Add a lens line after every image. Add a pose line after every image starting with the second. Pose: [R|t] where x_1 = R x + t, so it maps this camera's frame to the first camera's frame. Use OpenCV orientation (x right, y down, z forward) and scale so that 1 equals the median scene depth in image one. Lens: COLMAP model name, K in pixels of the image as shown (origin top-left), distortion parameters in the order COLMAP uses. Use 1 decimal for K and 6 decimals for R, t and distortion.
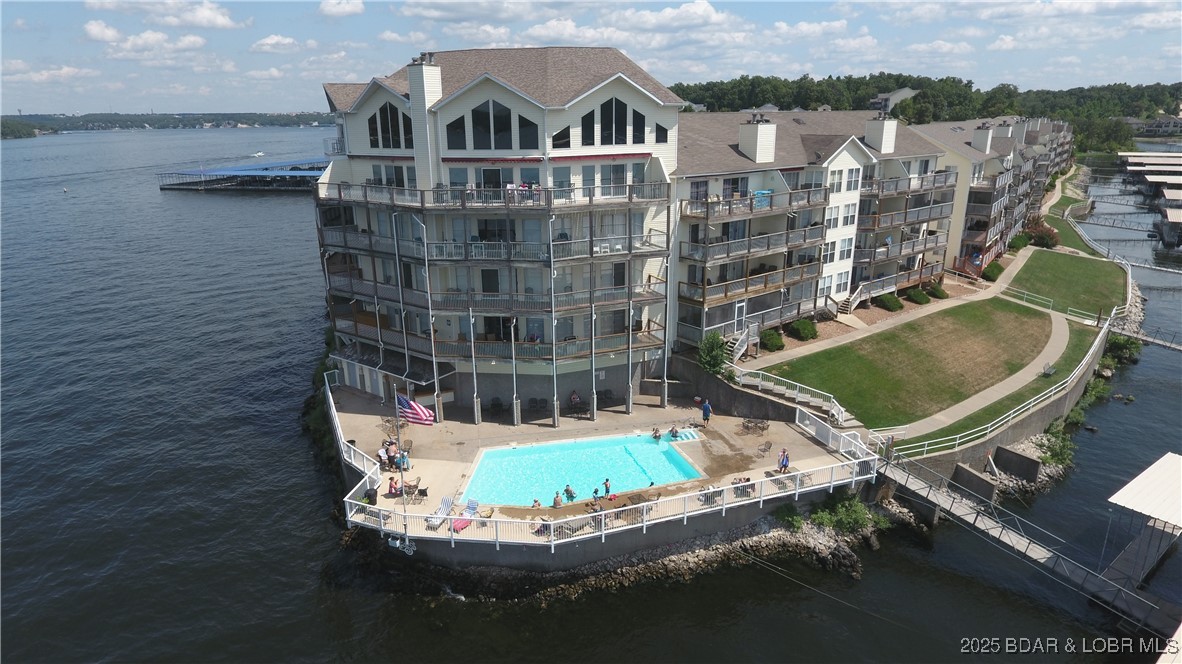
lens RADIAL K [[698.6, 0, 574.5], [0, 698.6, 339.5], [0, 0, 1]] dist [-0.012304, 0.002691]
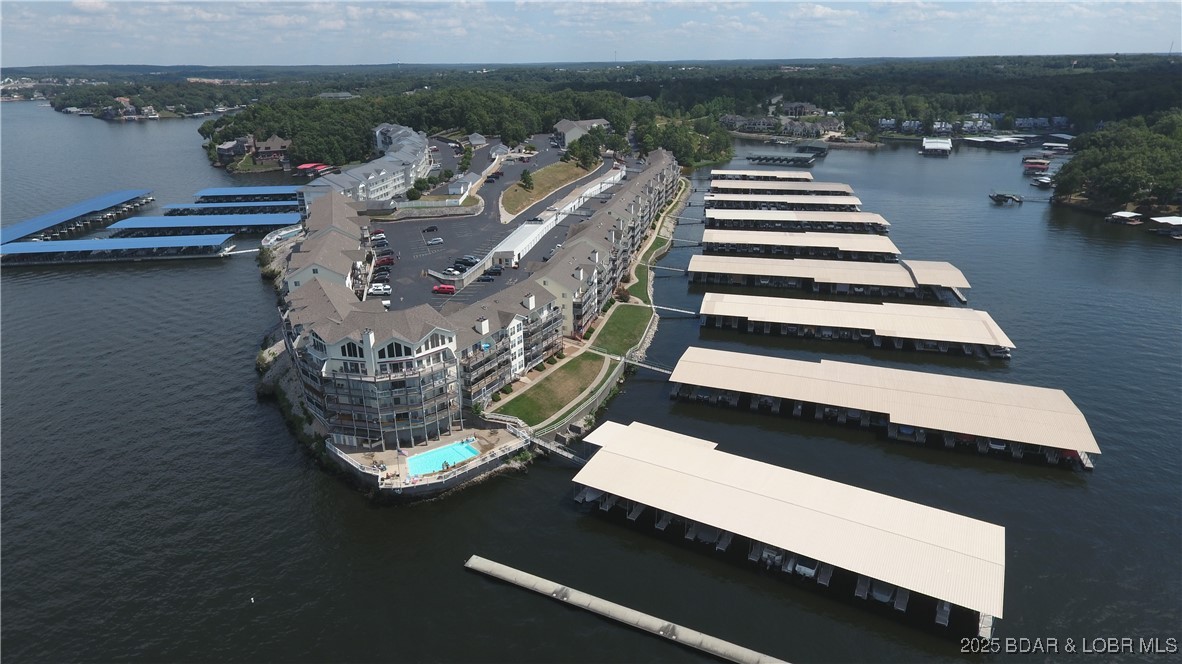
lens RADIAL K [[698.6, 0, 583.8], [0, 698.6, 327.5], [0, 0, 1]] dist [-0.012304, 0.002691]
pose [[0.919585, -0.132836, 0.369755, -0.427772], [0.114572, 0.990872, 0.071033, -0.481443], [-0.375815, -0.022957, 0.926410, -1.878982]]
